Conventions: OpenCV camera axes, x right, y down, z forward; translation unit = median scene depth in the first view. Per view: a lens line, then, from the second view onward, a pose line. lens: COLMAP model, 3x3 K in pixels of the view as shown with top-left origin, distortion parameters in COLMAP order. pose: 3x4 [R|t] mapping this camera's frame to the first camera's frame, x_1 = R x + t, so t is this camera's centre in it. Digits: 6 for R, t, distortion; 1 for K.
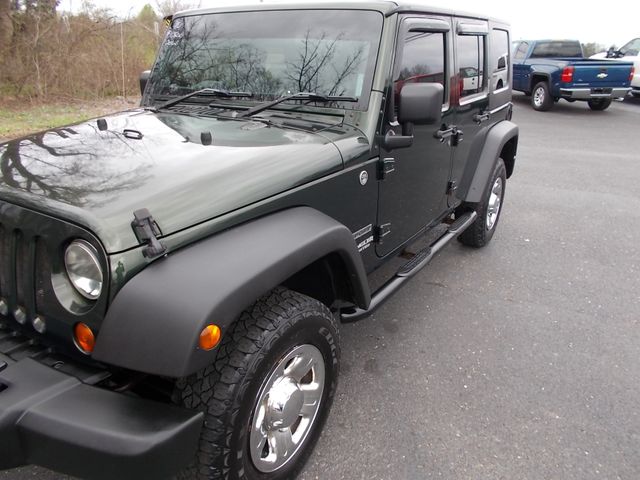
lens RADIAL K [[483.7, 0, 320.0], [0, 483.7, 240.0], [0, 0, 1]] dist [-0.000476, -0.000307]
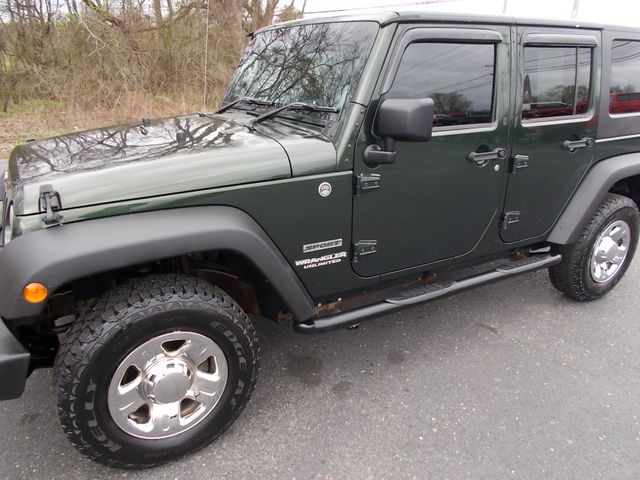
lens RADIAL K [[475.5, 0, 320.0], [0, 475.5, 240.0], [0, 0, 1]] dist [-0.004533, 0.002139]
pose [[0.890075, 0.153876, -0.429055, 0.482422], [-0.168885, 0.985631, 0.003133, -0.026769], [0.423372, 0.069672, 0.903273, 0.121936]]
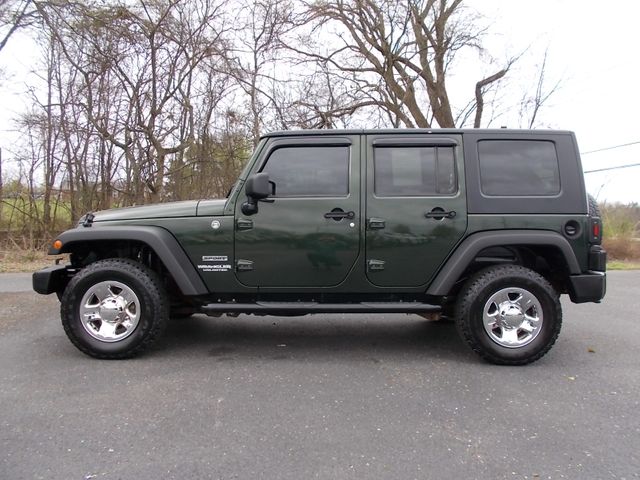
lens RADIAL K [[483.7, 0, 320.0], [0, 483.7, 240.0], [0, 0, 1]] dist [-0.000476, -0.000307]
pose [[0.538183, 0.012360, -0.842737, 1.663807], [-0.311619, 0.931957, -0.185336, 0.121531], [0.783104, 0.362357, 0.505415, 0.406776]]
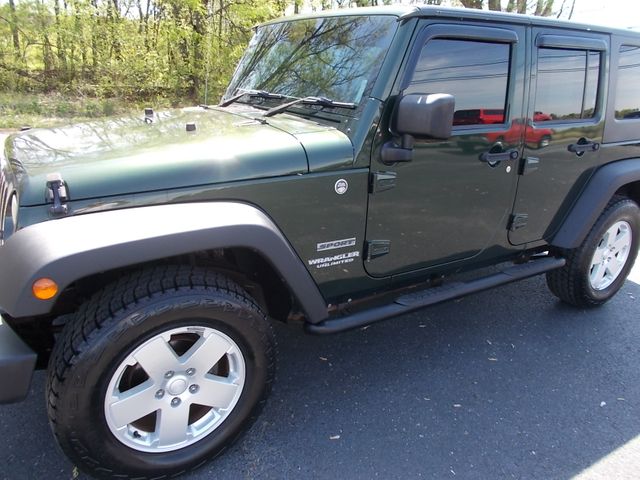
lens RADIAL K [[475.5, 0, 320.0], [0, 475.5, 240.0], [0, 0, 1]] dist [-0.004533, 0.002139]
pose [[0.904085, 0.170212, -0.391993, 0.412526], [-0.186935, 0.982362, -0.004578, -0.012202], [0.384300, 0.077416, 0.919957, 0.121614]]
